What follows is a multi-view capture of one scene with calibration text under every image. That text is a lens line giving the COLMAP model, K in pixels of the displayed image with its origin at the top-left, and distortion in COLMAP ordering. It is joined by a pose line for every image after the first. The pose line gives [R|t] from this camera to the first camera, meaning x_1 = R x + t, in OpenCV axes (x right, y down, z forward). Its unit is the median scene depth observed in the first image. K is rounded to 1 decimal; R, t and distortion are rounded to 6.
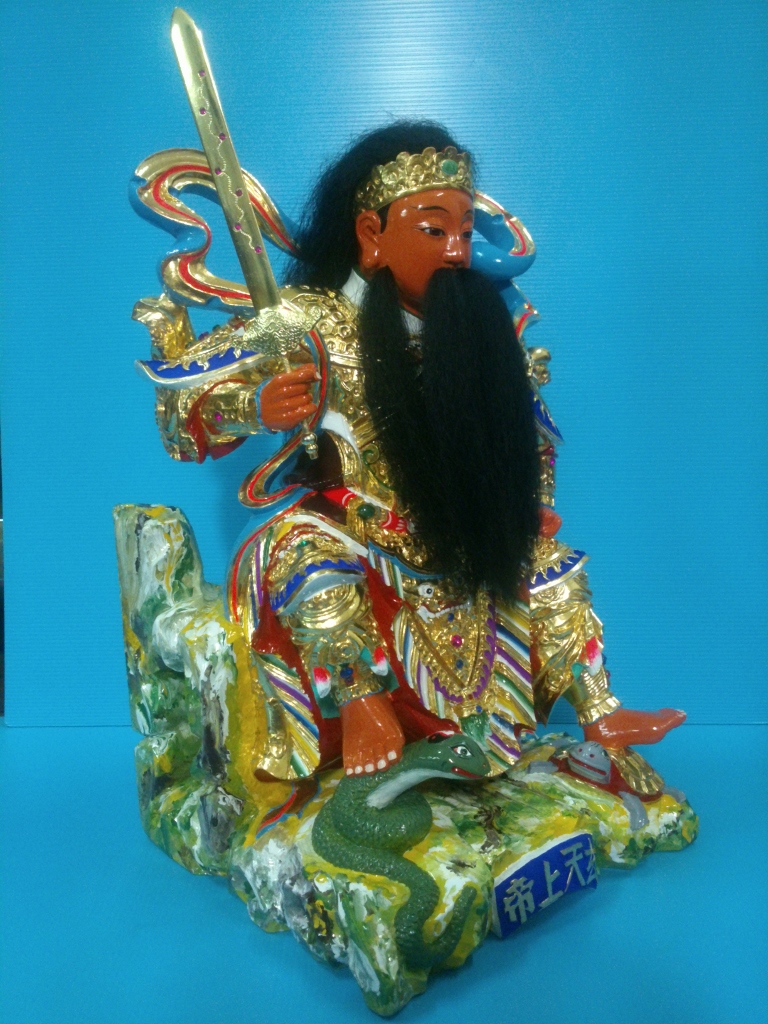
lens RADIAL K [[998.0, 0, 378.4], [0, 998.0, 517.1], [0, 0, 1]] dist [0.056344, -0.203997]
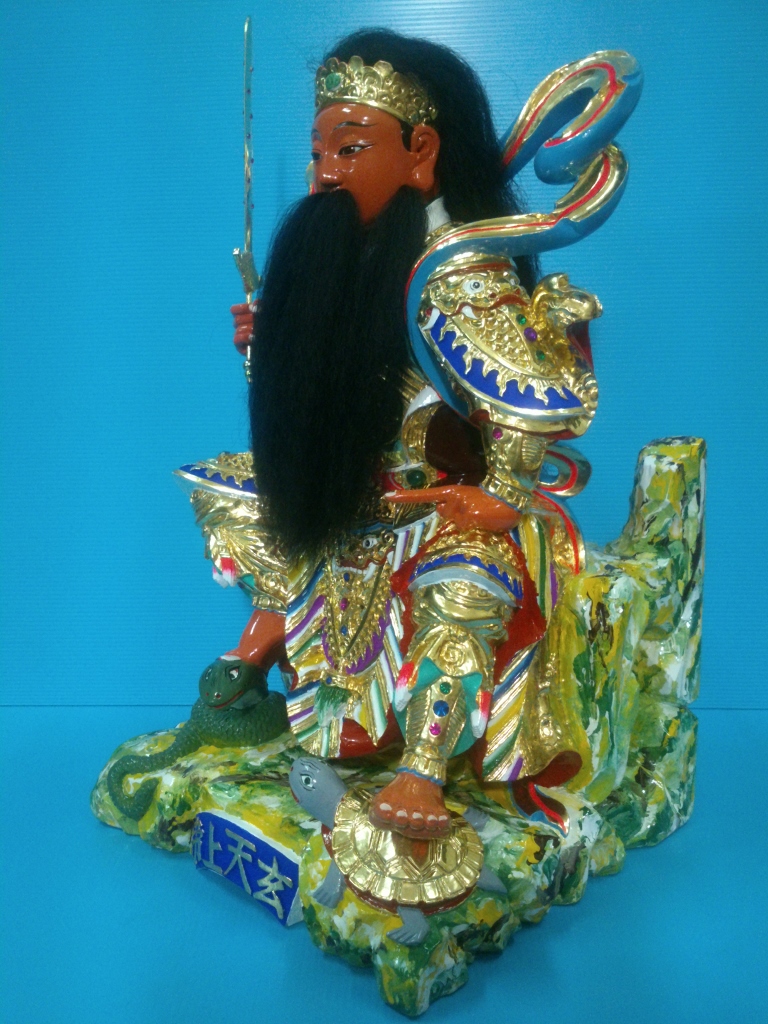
lens RADIAL K [[998.0, 0, 378.4], [0, 998.0, 517.1], [0, 0, 1]] dist [0.056344, -0.203997]
pose [[0.091472, 0.181608, -0.979107, 1.007735], [-0.170785, 0.971522, 0.164246, -0.113649], [0.981053, 0.152193, 0.119883, 0.952299]]
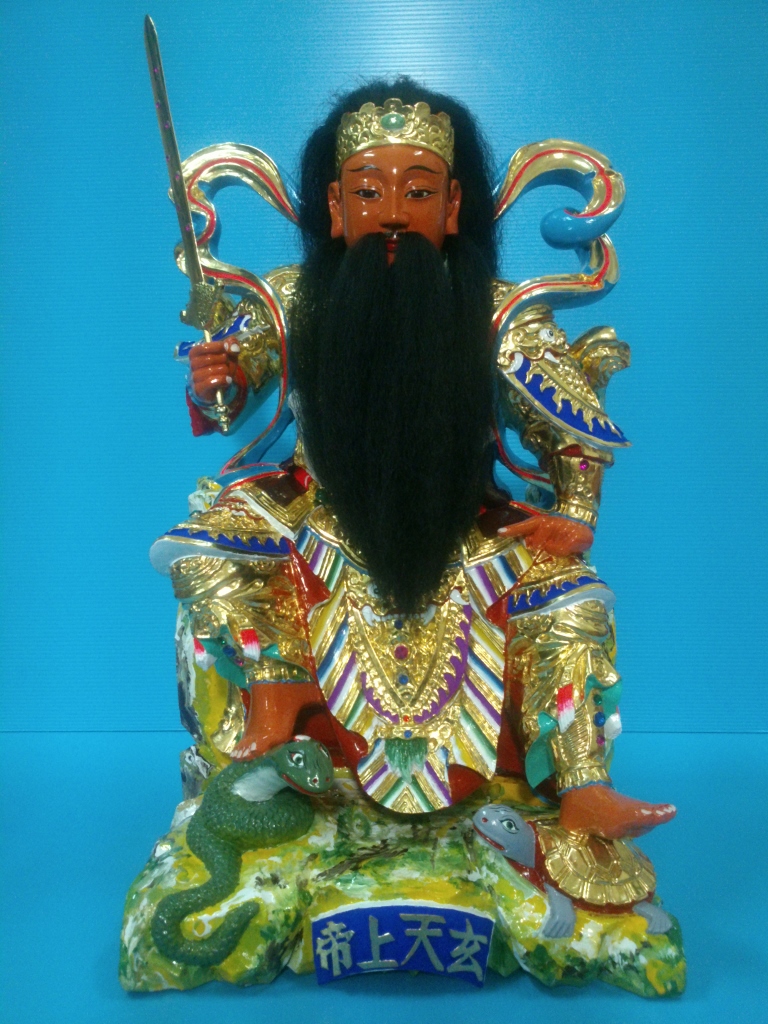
lens RADIAL K [[1019.8, 0, 384.0], [0, 1019.8, 512.0], [0, 0, 1]] dist [0.002166, -0.003788]
pose [[0.751300, 0.094332, -0.653185, 0.675977], [-0.119032, 0.992869, 0.006477, -0.003791], [0.649138, 0.072884, 0.757171, 0.311001]]
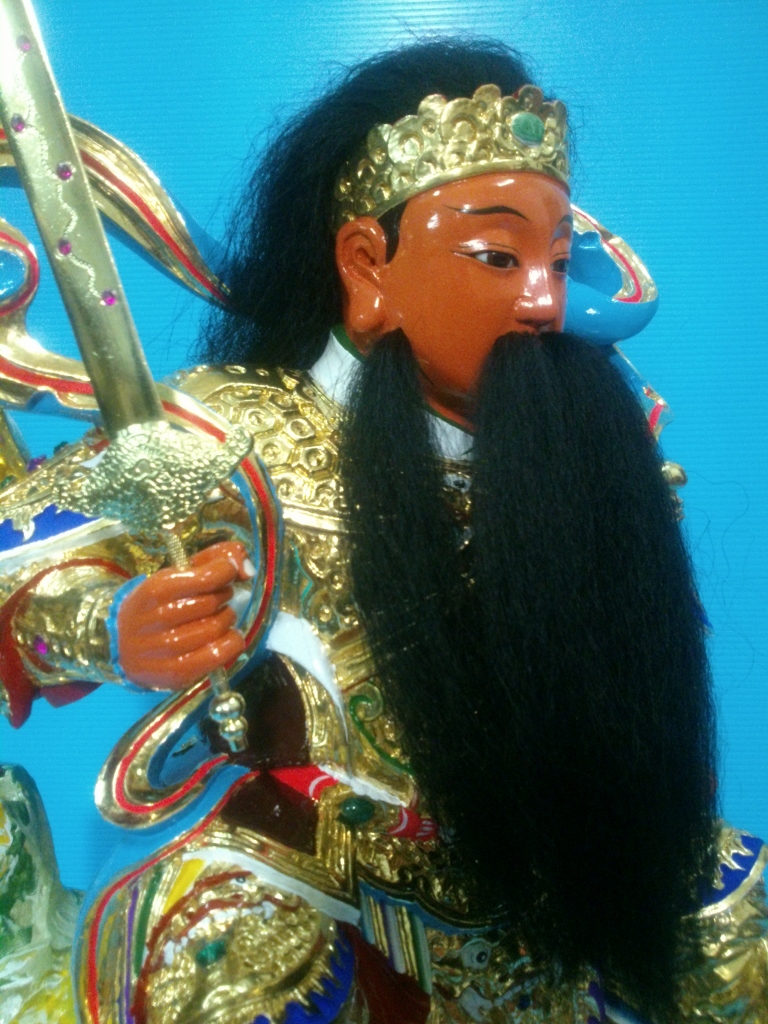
lens RADIAL K [[998.0, 0, 378.4], [0, 998.0, 517.1], [0, 0, 1]] dist [0.056344, -0.203997]
pose [[0.999920, 0.001418, -0.012580, 0.004754], [-0.001843, 0.999426, -0.033814, -0.138185], [0.012525, 0.033834, 0.999349, 0.499086]]
